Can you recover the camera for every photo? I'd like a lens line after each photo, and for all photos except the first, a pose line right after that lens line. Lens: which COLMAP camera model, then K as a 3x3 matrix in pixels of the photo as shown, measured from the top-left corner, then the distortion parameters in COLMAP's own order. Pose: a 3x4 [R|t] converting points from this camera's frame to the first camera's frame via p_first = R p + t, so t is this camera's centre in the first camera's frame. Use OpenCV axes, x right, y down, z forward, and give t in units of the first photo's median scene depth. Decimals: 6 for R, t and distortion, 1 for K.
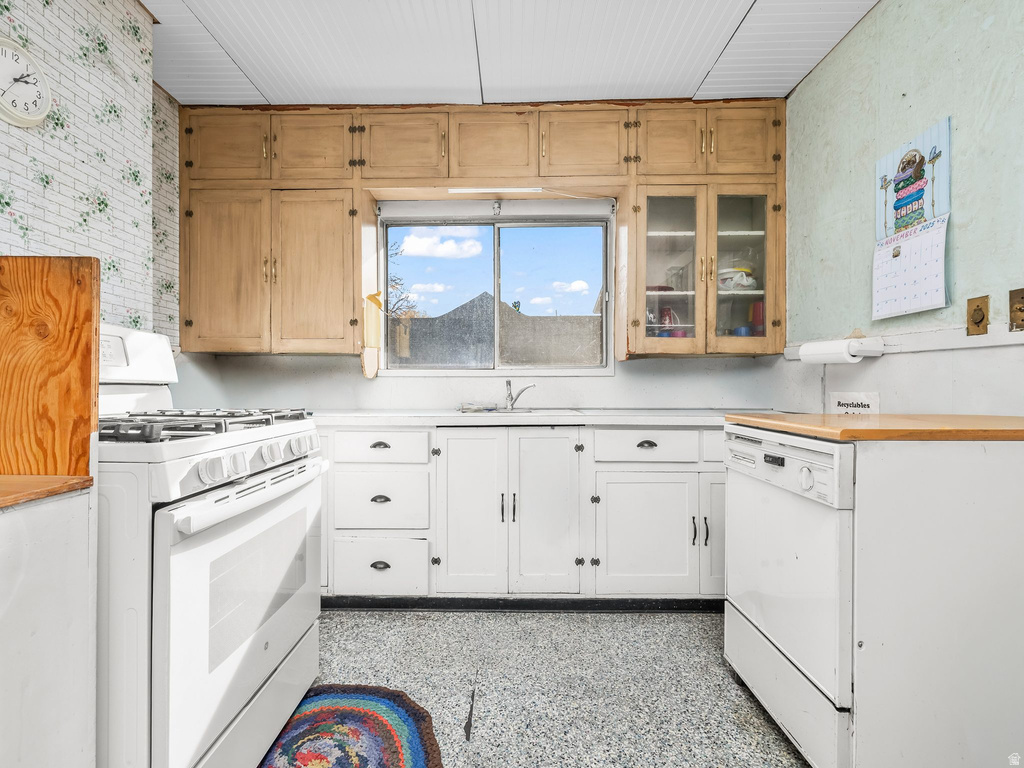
lens RADIAL K [[432.6, 0, 505.2], [0, 432.6, 386.7], [0, 0, 1]] dist [-0.002312, -0.000163]
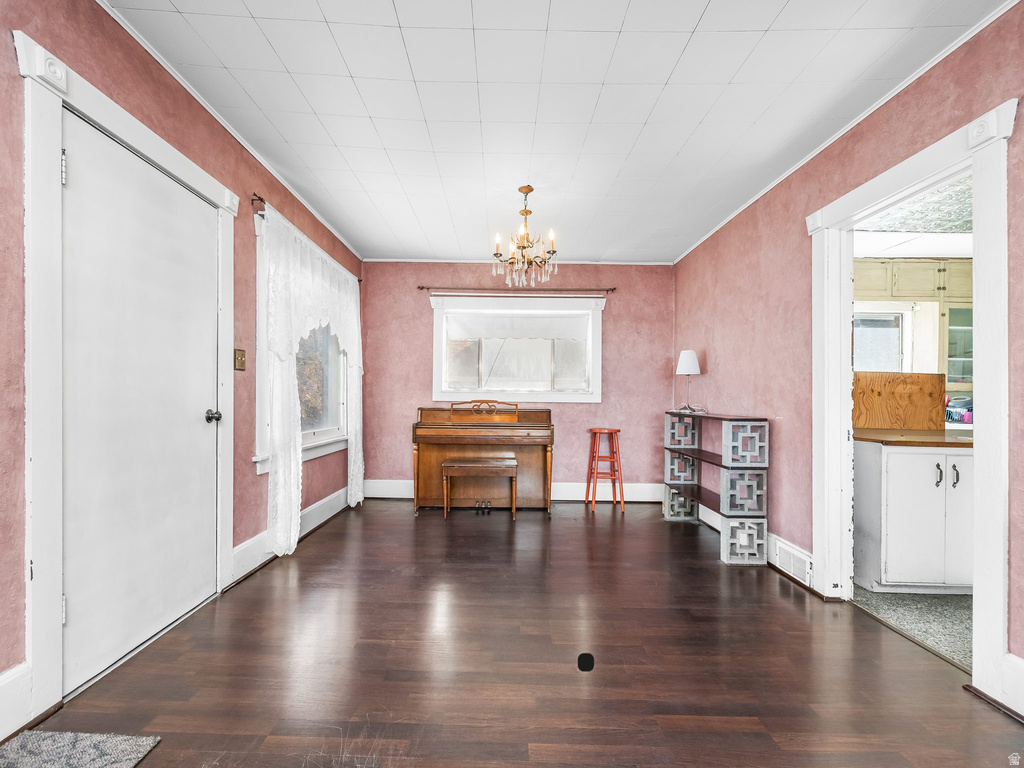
lens RADIAL K [[432.6, 0, 512.6], [0, 432.6, 388.6], [0, 0, 1]] dist [-0.002312, -0.000163]
pose [[0.999697, 0.024061, 0.005144, -1.950469], [-0.024072, 0.999708, 0.002153, -0.048454], [-0.005090, -0.002277, 0.999984, -1.099694]]
